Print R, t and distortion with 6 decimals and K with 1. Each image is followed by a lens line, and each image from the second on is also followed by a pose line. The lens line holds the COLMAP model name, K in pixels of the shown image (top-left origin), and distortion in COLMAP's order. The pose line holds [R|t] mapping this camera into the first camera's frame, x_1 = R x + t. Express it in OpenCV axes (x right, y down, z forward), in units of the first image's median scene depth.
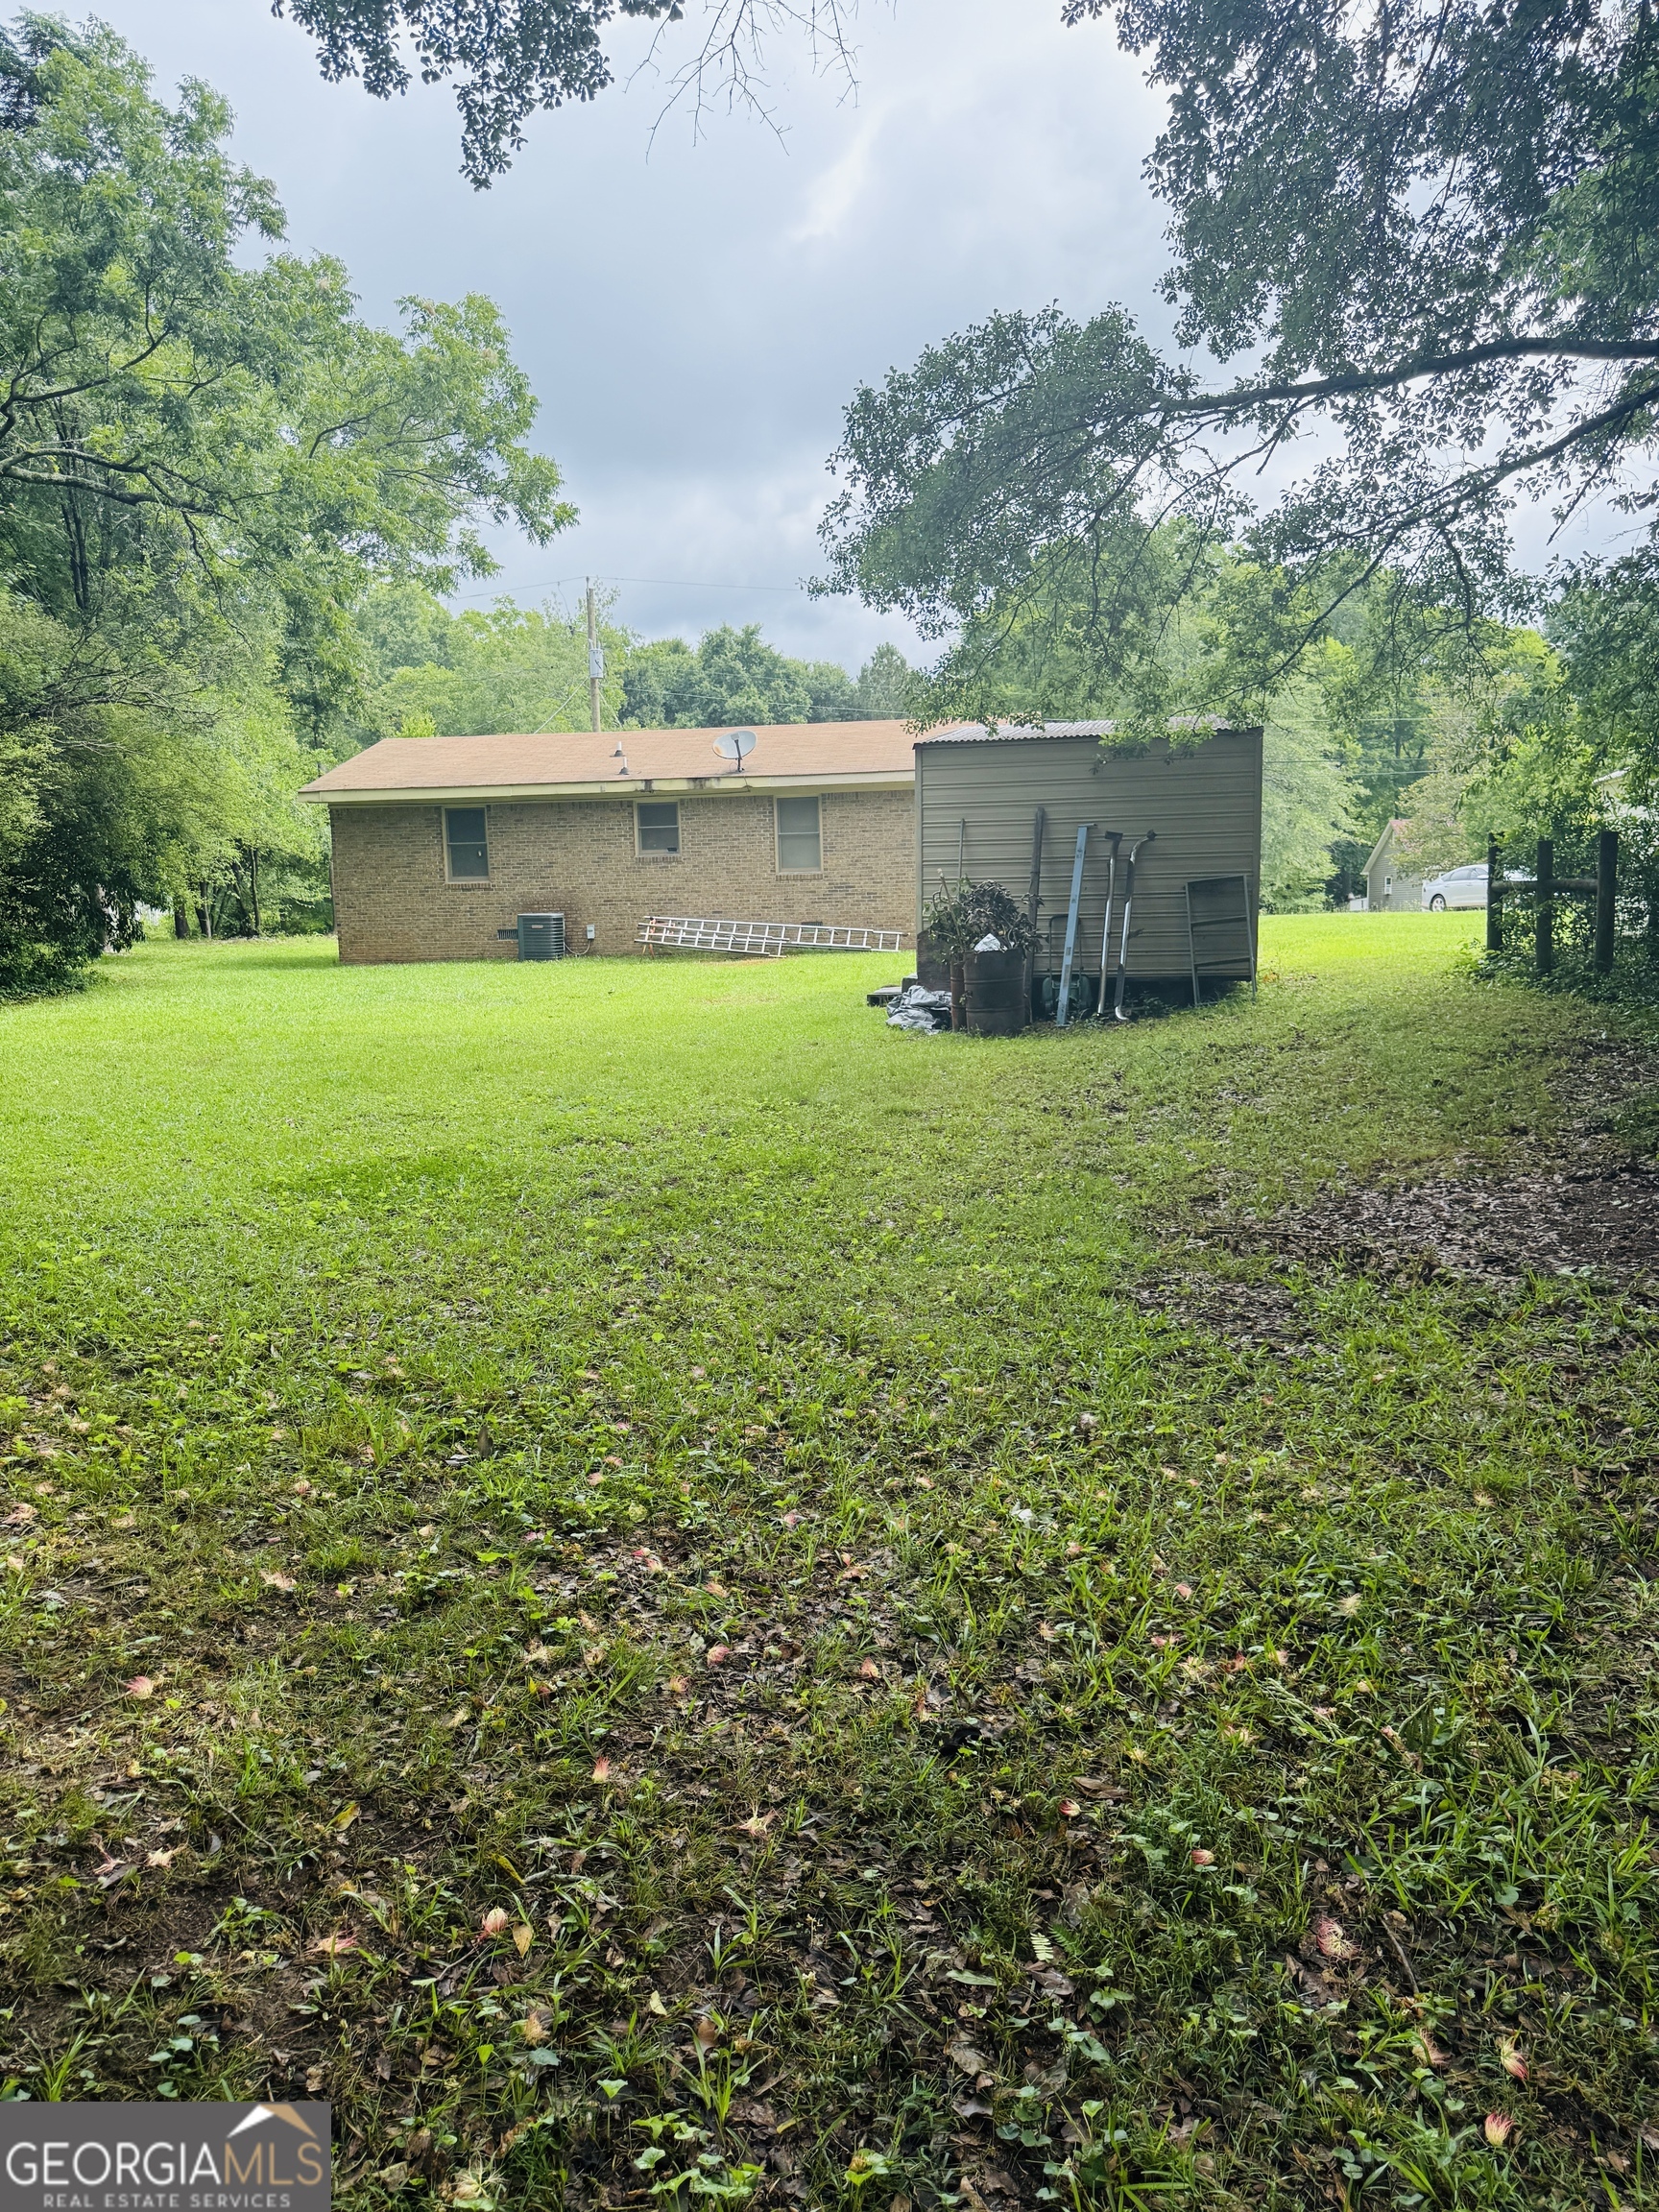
lens RADIAL K [[1553.0, 0, 834.7], [0, 1553.0, 1110.0], [0, 0, 1]] dist [0.108622, -0.106410]
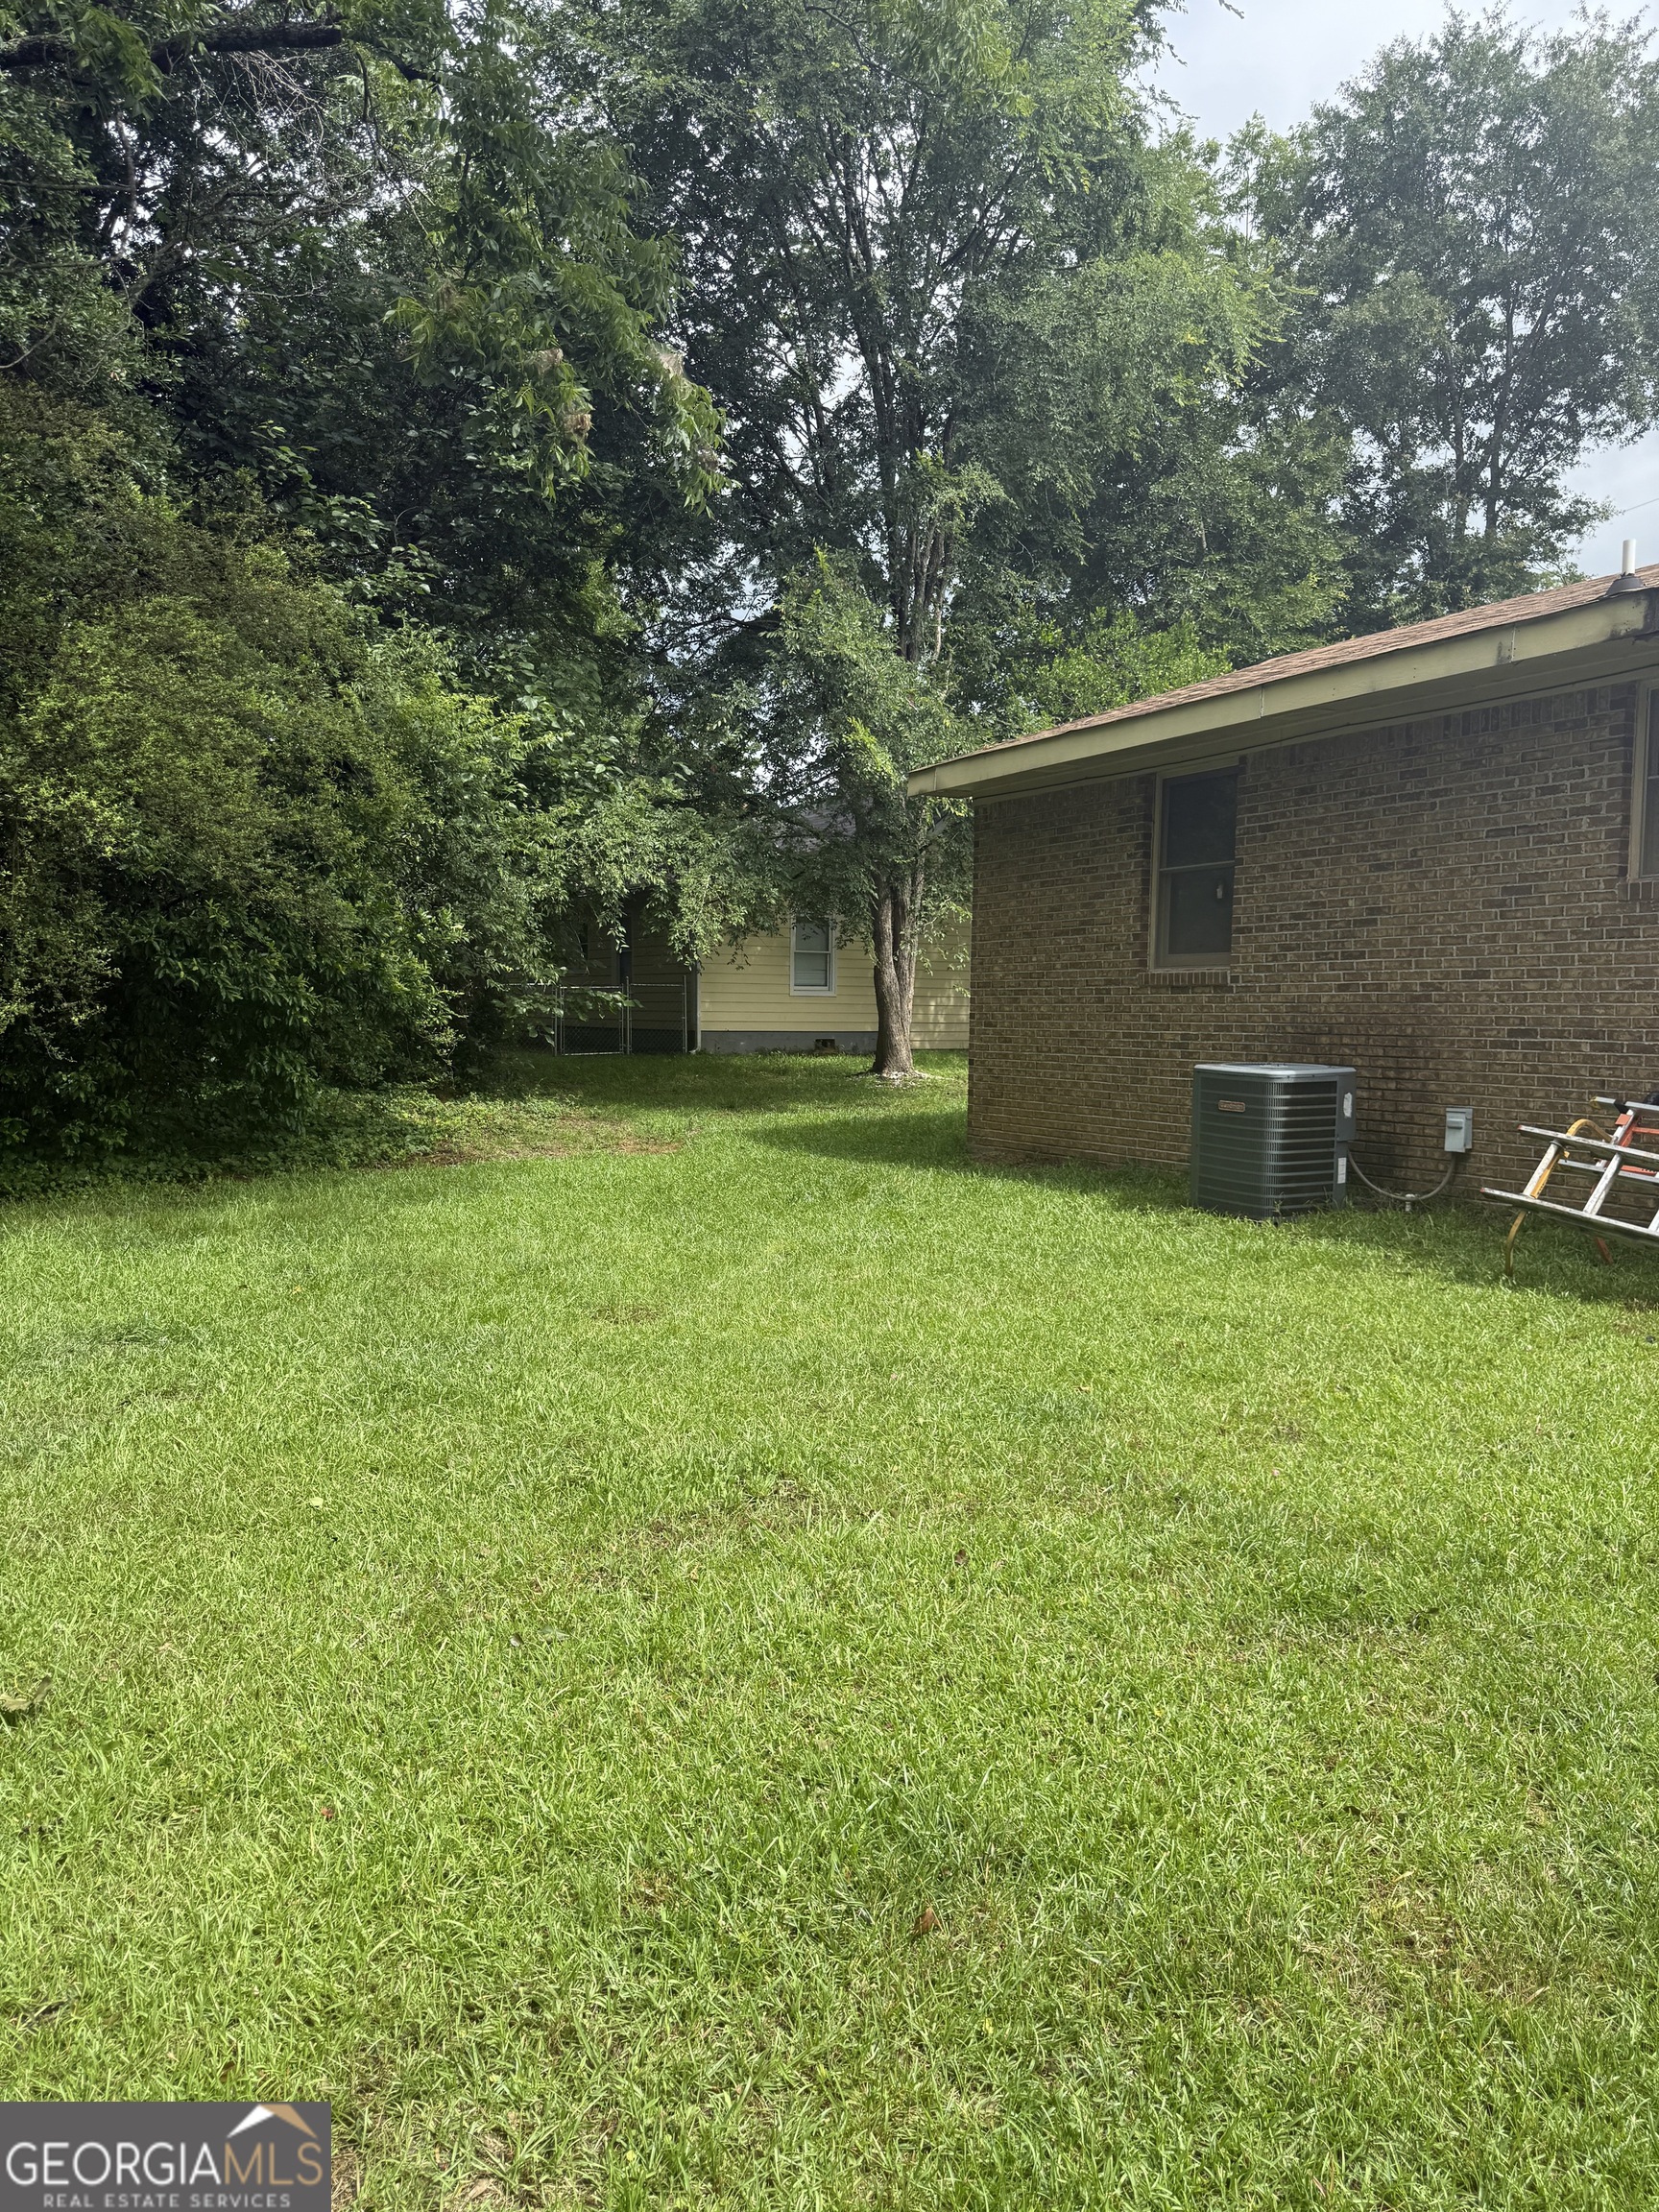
lens RADIAL K [[1580.2, 0, 821.1], [0, 1580.2, 1116.8], [0, 0, 1]] dist [0.112505, -0.167459]
pose [[0.599690, 0.086716, -0.795520, 0.019159], [-0.127412, 0.991777, 0.012062, -0.105728], [0.790024, 0.094125, 0.605807, 0.715764]]
